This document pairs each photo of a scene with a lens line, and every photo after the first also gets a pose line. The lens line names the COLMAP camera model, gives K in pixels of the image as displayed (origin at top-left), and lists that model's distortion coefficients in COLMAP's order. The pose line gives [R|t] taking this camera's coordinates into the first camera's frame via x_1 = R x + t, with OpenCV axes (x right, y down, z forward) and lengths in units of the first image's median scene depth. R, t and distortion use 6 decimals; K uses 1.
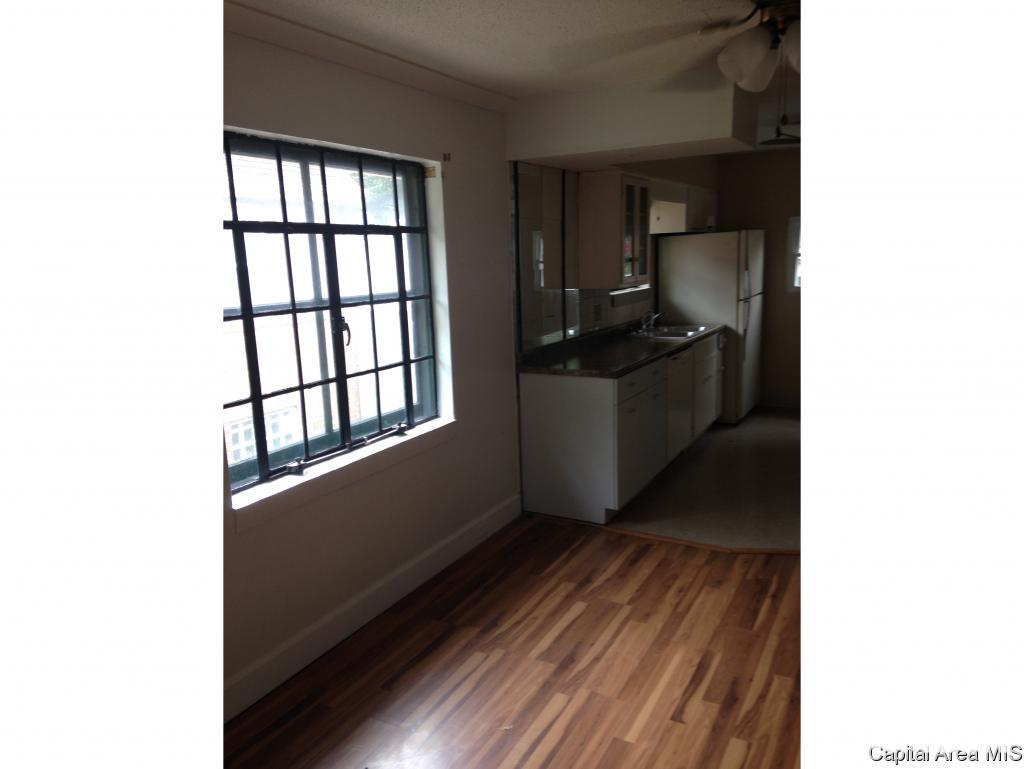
lens RADIAL K [[689.1, 0, 512.0], [0, 689.1, 384.5], [0, 0, 1]] dist [0.169848, -0.269380]
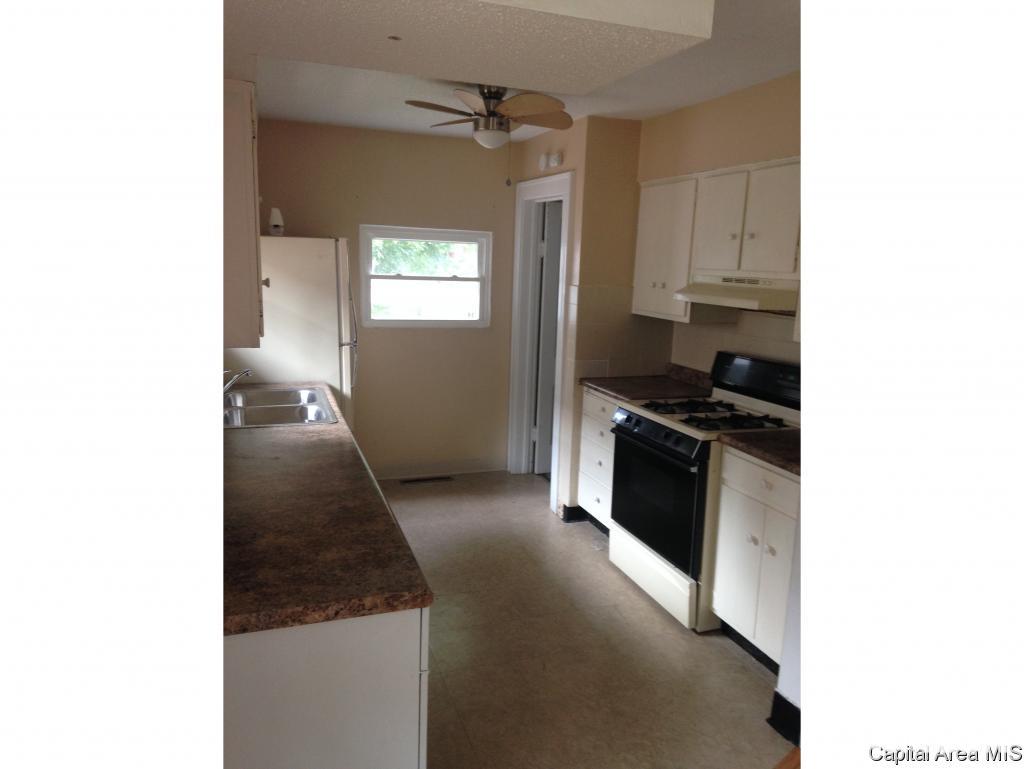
lens RADIAL K [[689.1, 0, 512.0], [0, 689.1, 384.5], [0, 0, 1]] dist [0.169848, -0.269380]
pose [[0.652928, -0.084160, 0.752730, -0.097774], [0.086190, 0.995608, 0.036553, -0.145167], [-0.752500, 0.041012, 0.657314, 0.708306]]
